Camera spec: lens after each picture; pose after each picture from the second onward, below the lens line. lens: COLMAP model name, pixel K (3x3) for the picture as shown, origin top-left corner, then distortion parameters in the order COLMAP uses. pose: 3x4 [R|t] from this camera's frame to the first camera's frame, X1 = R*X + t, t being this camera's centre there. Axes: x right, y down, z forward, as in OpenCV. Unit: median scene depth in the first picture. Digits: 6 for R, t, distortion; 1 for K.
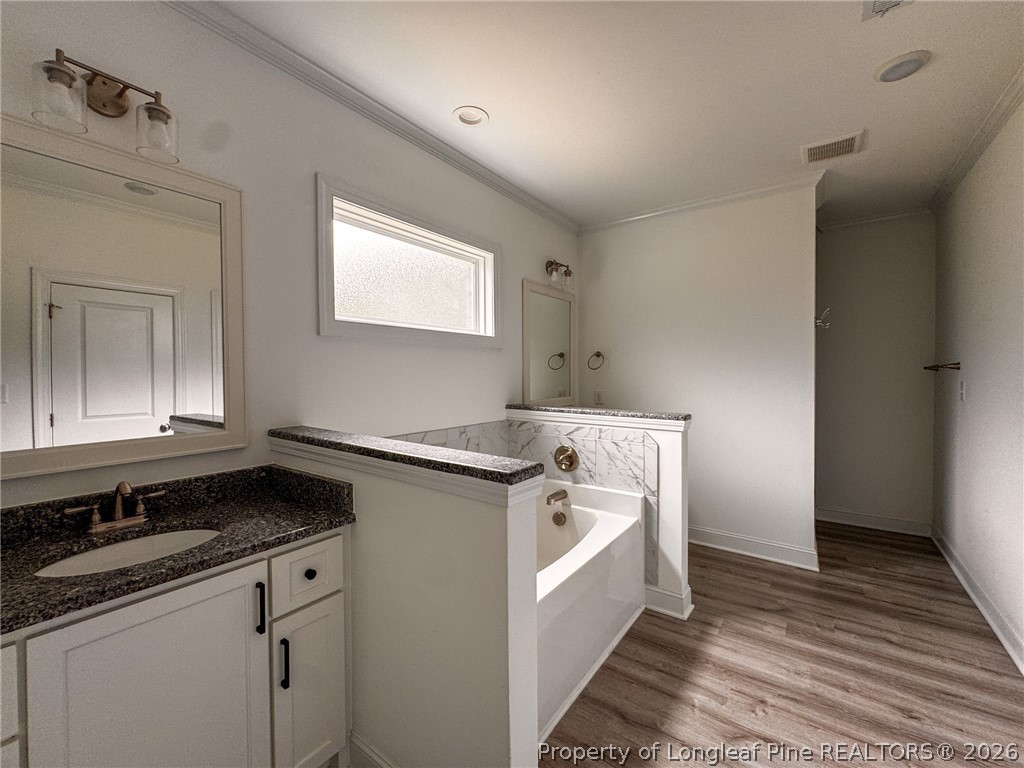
lens RADIAL K [[416.9, 0, 512.0], [0, 416.9, 384.0], [0, 0, 1]] dist [0.003169, 0.000385]
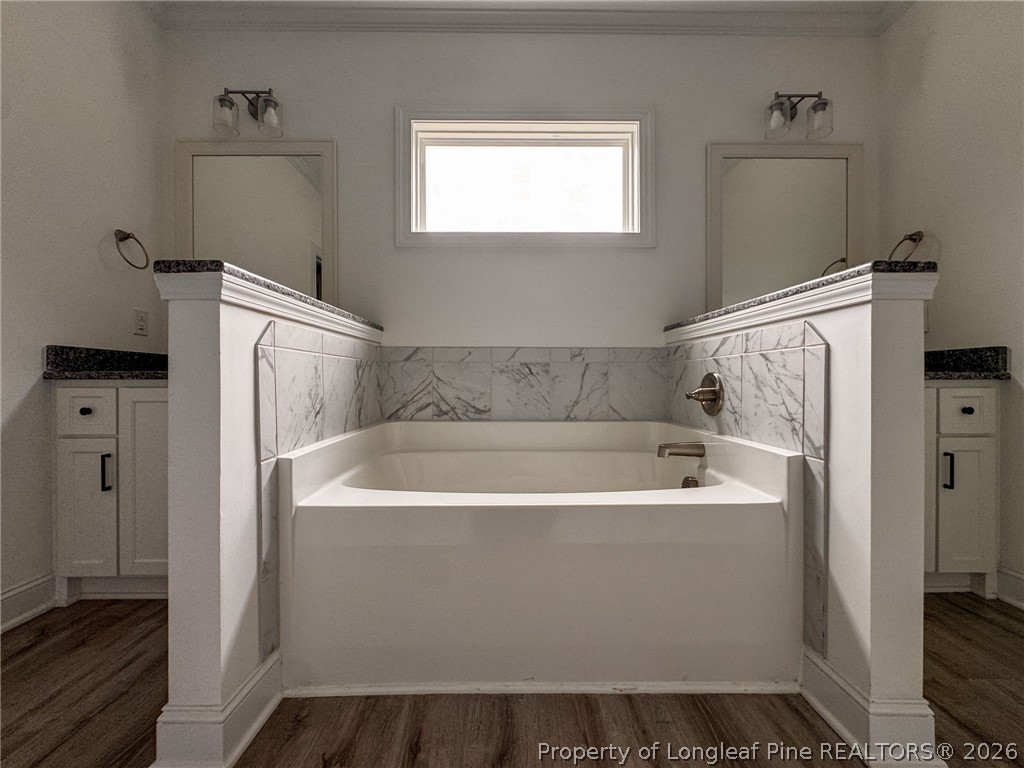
lens RADIAL K [[416.9, 0, 512.0], [0, 416.9, 384.0], [0, 0, 1]] dist [0.003169, 0.000385]
pose [[0.603575, 0.013055, -0.797200, 0.486327], [-0.025731, 0.999664, -0.003111, 0.191470], [0.796891, 0.022390, 0.603708, 0.438612]]
